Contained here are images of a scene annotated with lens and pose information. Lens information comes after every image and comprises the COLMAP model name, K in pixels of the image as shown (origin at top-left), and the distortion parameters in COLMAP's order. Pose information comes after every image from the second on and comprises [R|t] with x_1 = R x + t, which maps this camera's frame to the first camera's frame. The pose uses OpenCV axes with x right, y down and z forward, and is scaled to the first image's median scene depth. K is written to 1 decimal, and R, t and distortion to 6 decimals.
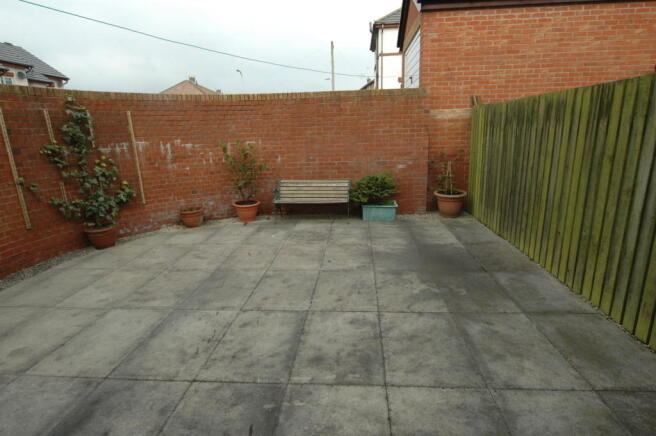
lens RADIAL K [[349.0, 0, 328.0], [0, 349.0, 218.0], [0, 0, 1]] dist [-0.001563, -0.000184]
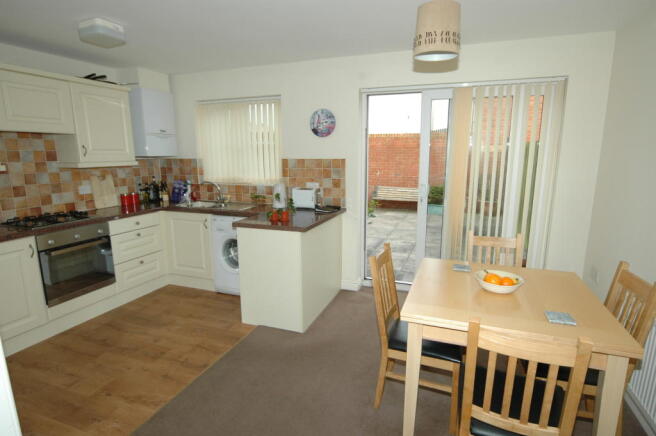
lens RADIAL K [[349.0, 0, 328.0], [0, 349.0, 218.0], [0, 0, 1]] dist [-0.001563, -0.000184]
pose [[0.959954, 0.074838, -0.269978, 0.095823], [-0.089596, 0.995061, -0.042744, 0.137117], [0.265445, 0.065221, 0.961917, -0.656099]]
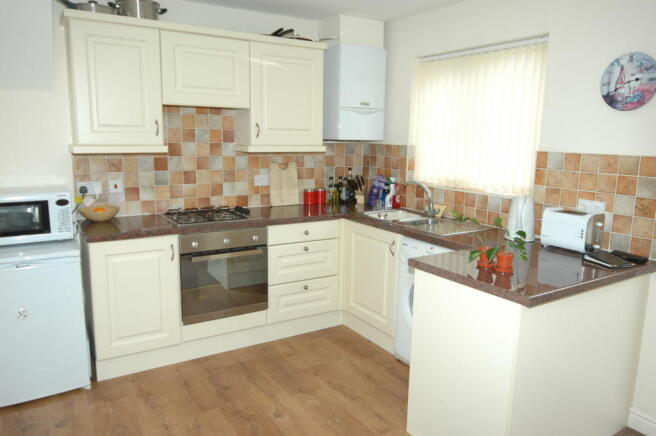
lens RADIAL K [[484.5, 0, 328.0], [0, 484.5, 218.0], [0, 0, 1]] dist [-0.006456, -0.000233]
pose [[0.603765, 0.175575, -0.777587, 0.092857], [-0.228990, 0.972531, 0.041791, 0.053548], [0.763565, 0.152828, 0.627385, -0.339953]]
